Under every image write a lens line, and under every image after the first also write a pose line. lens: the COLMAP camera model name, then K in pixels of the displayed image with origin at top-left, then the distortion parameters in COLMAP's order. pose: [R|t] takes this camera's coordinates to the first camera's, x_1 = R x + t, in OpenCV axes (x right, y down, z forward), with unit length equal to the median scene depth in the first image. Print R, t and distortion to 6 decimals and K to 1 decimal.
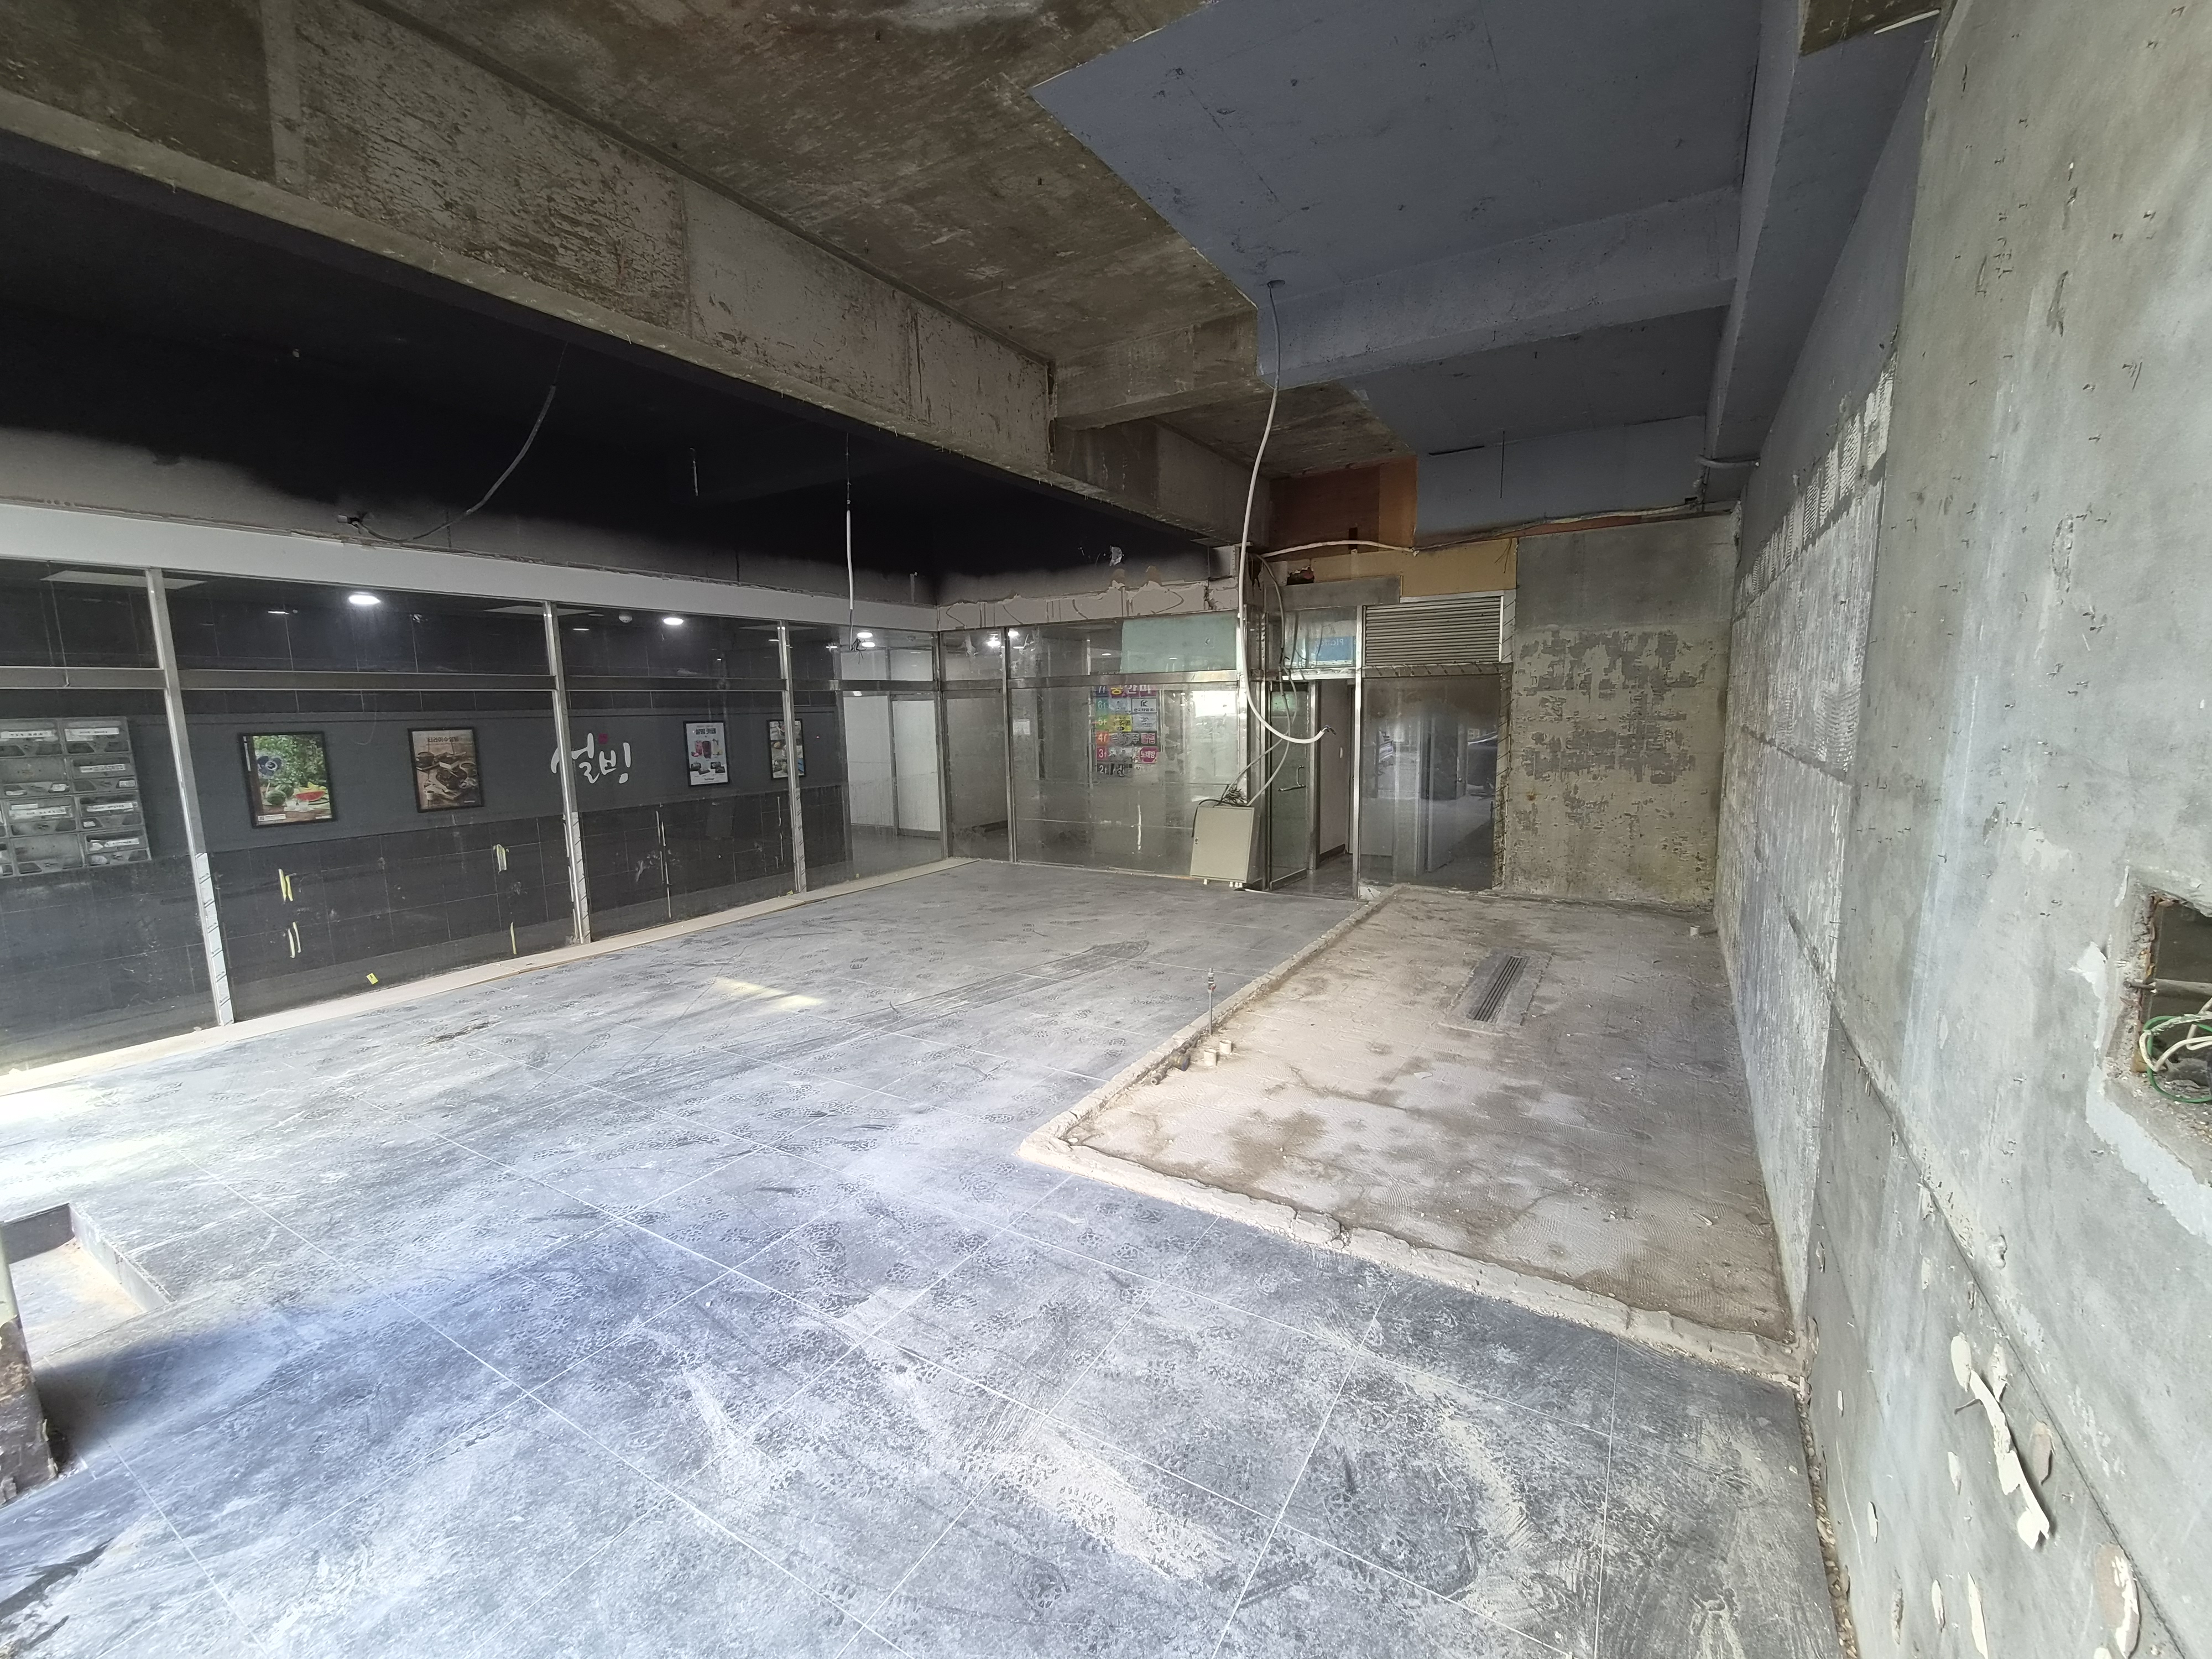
lens RADIAL K [[914.0, 0, 1119.6], [0, 914.0, 836.9], [0, 0, 1]] dist [-0.000478, 0.001304]
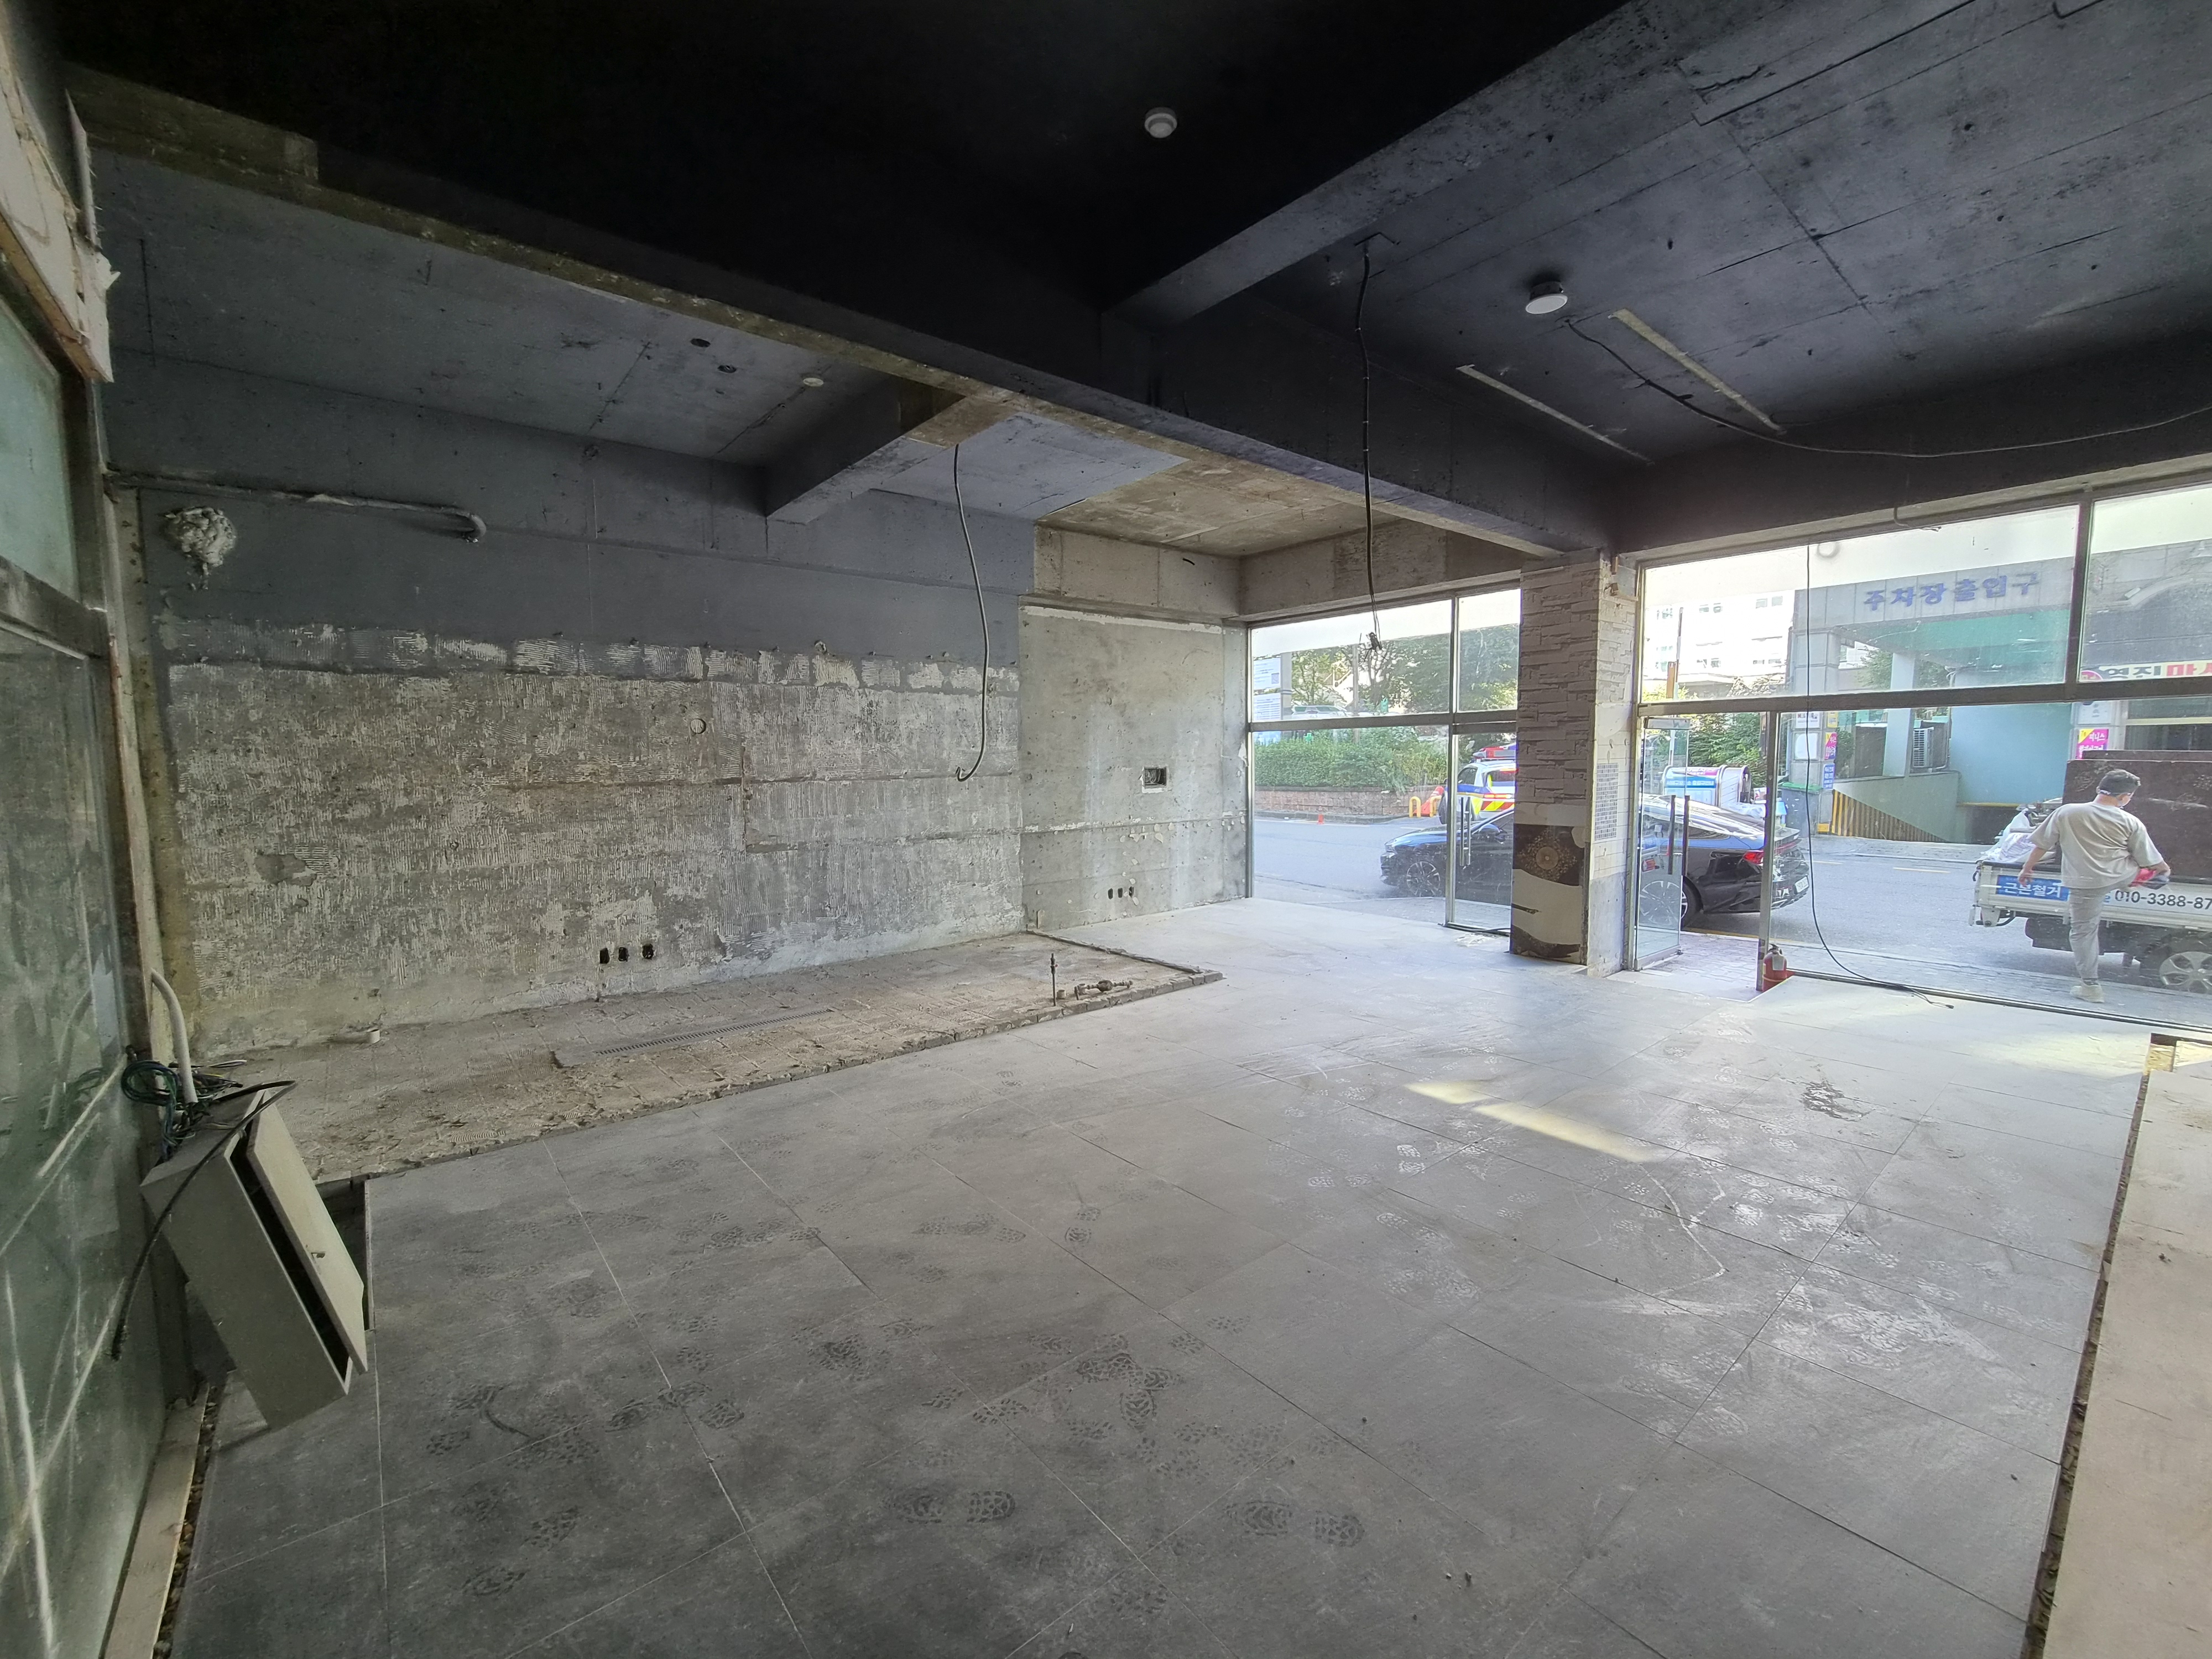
lens RADIAL K [[914.0, 0, 1119.7], [0, 914.0, 828.7], [0, 0, 1]] dist [-0.000478, 0.001304]
pose [[-0.943066, 0.005112, 0.332566, -0.294296], [0.077617, 0.975658, 0.205103, -0.200123], [-0.323422, 0.219238, -0.920507, 1.499903]]
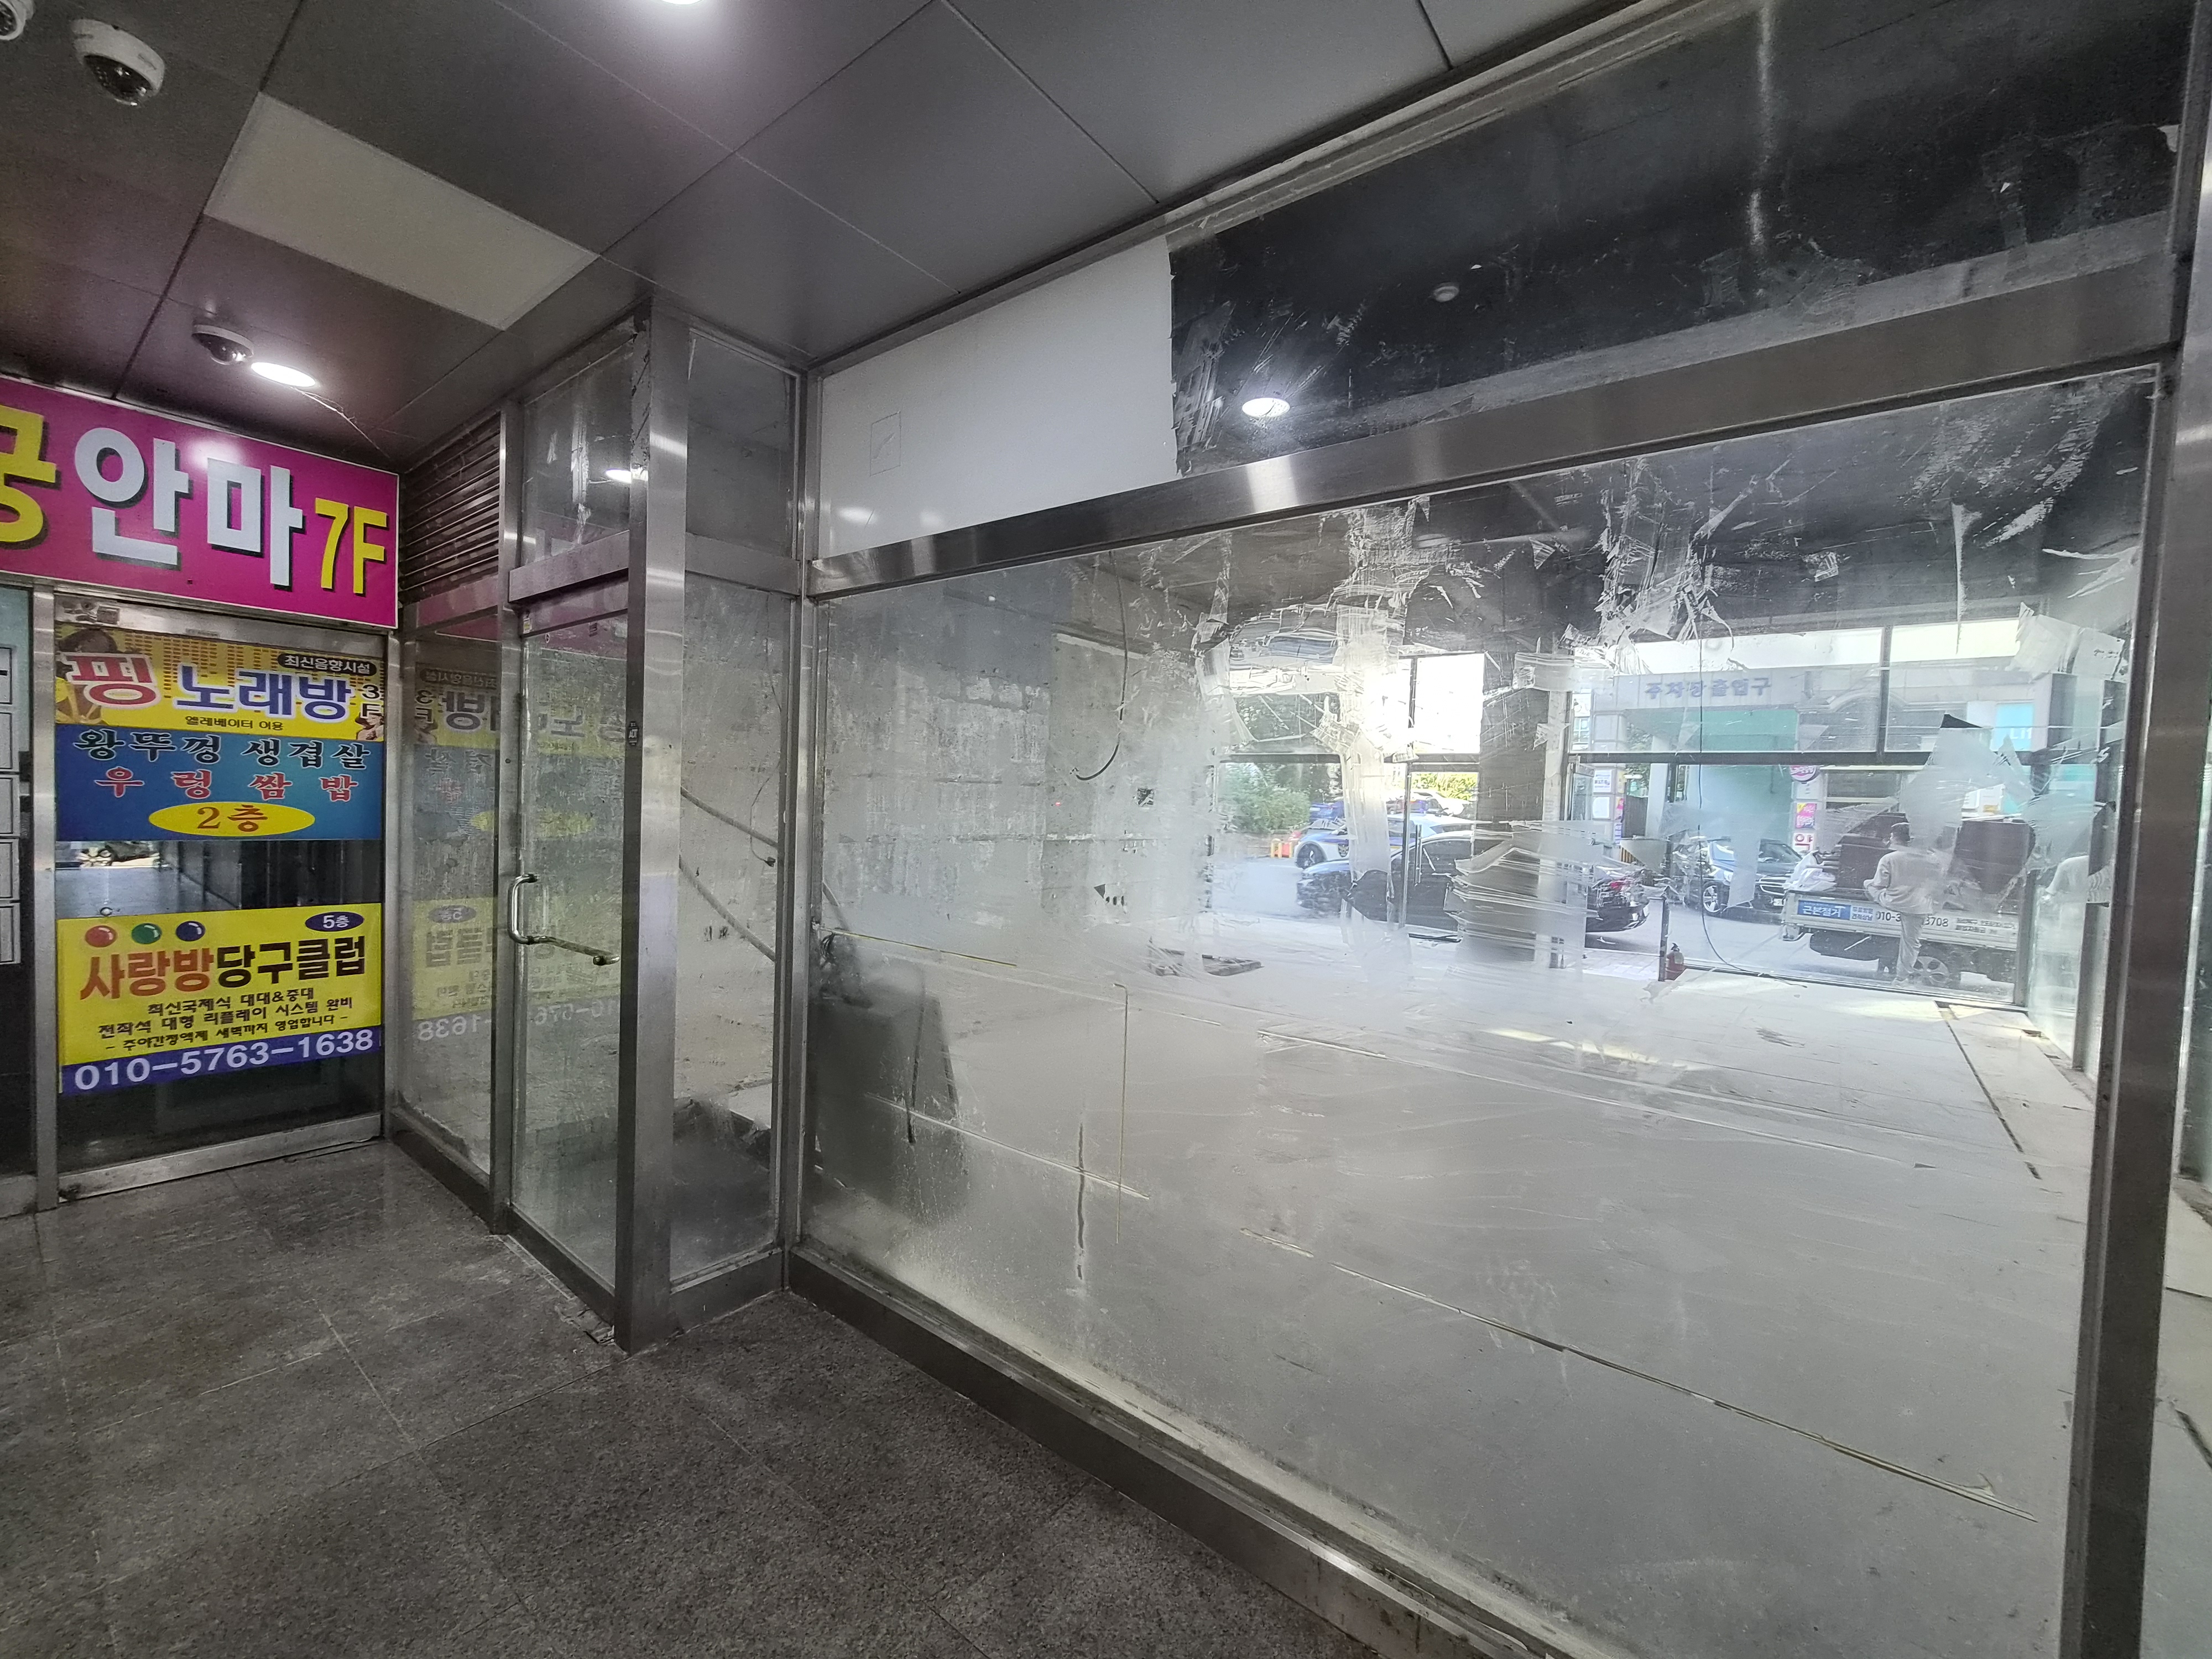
lens RADIAL K [[914.0, 0, 1115.3], [0, 914.0, 834.4], [0, 0, 1]] dist [-0.000478, 0.001304]
pose [[-0.991338, -0.022768, 0.129343, -0.020236], [-0.000176, 0.985088, 0.172053, -0.189166], [-0.131331, 0.170539, -0.976559, 1.708894]]
